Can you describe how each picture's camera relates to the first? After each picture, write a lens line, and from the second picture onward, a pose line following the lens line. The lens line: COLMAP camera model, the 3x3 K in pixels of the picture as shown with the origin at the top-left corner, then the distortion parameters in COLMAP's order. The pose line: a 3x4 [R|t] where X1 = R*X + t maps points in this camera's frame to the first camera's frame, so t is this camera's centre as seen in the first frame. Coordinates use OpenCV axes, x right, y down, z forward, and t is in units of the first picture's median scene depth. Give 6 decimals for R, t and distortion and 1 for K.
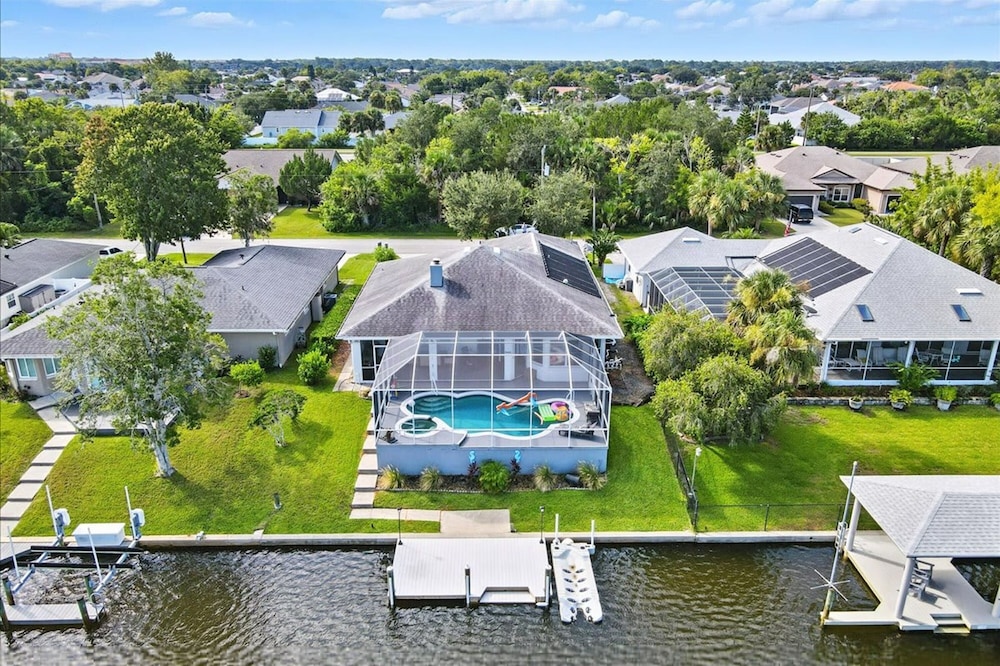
lens RADIAL K [[749.9, 0, 500.0], [0, 749.9, 333.0], [0, 0, 1]] dist [0.003310, 0.025749]
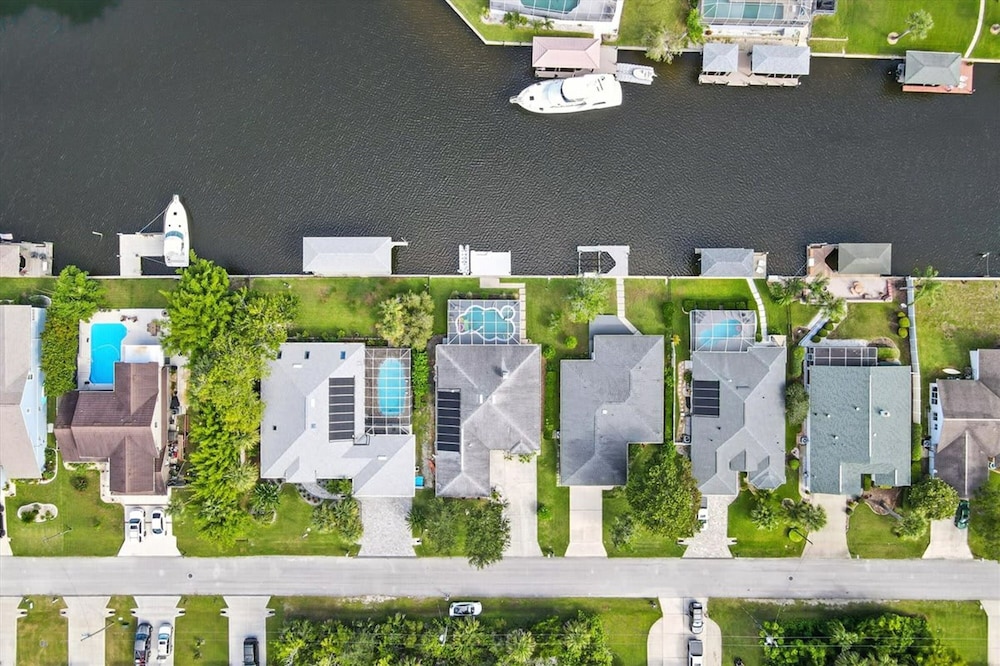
lens RADIAL K [[749.9, 0, 500.0], [0, 749.9, 333.0], [0, 0, 1]] dist [0.003310, 0.025749]
pose [[-0.999818, -0.017927, -0.006469, -0.051014], [0.000213, -0.349884, 0.936793, -2.574181], [-0.019057, 0.936621, 0.349825, -0.015308]]
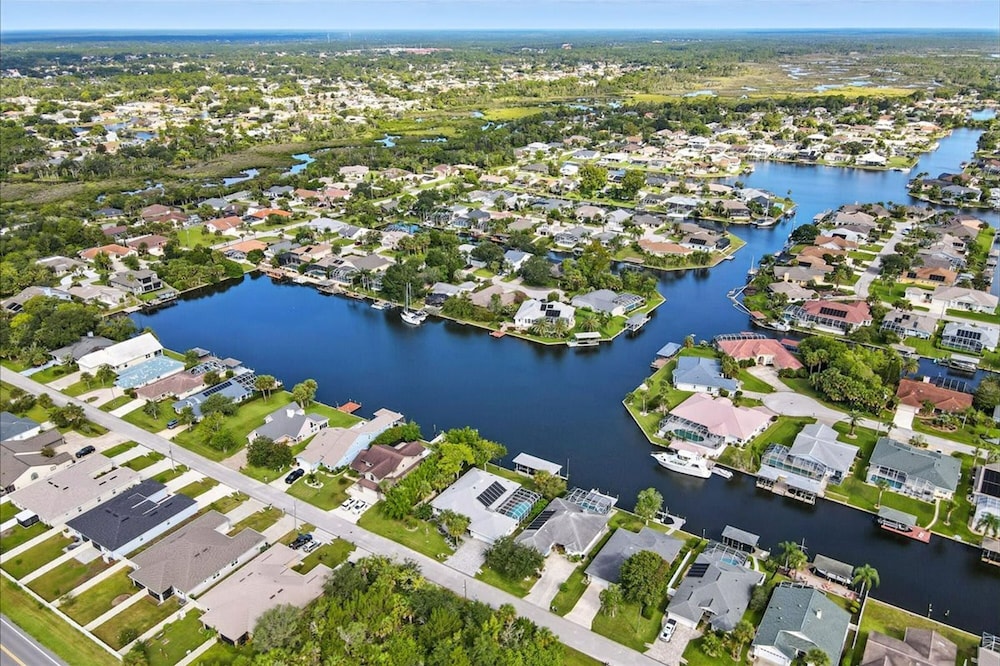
lens RADIAL K [[749.9, 0, 500.0], [0, 749.9, 333.0], [0, 0, 1]] dist [0.003310, 0.025749]
pose [[-0.835010, -0.216391, 0.505899, -1.804860], [0.183678, 0.757063, 0.626991, -3.916334], [-0.518673, 0.616466, -0.592409, 3.526121]]
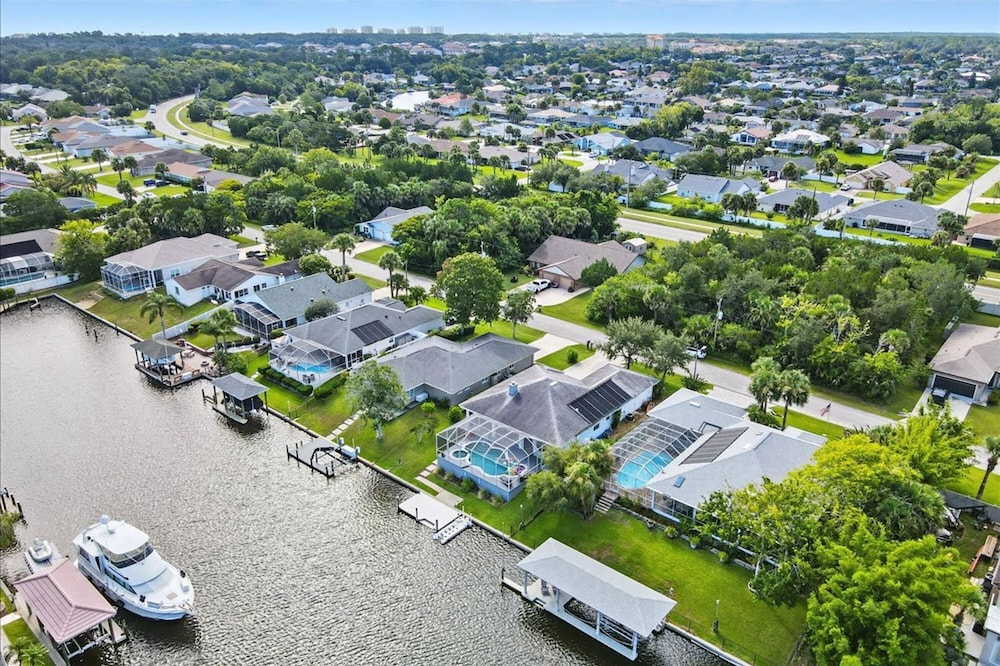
lens RADIAL K [[749.9, 0, 500.0], [0, 749.9, 333.0], [0, 0, 1]] dist [0.003310, 0.025749]
pose [[0.754915, 0.258106, -0.602896, 1.207766], [-0.231080, 0.965027, 0.123792, -0.520962], [0.613763, 0.045865, 0.788157, -0.747441]]
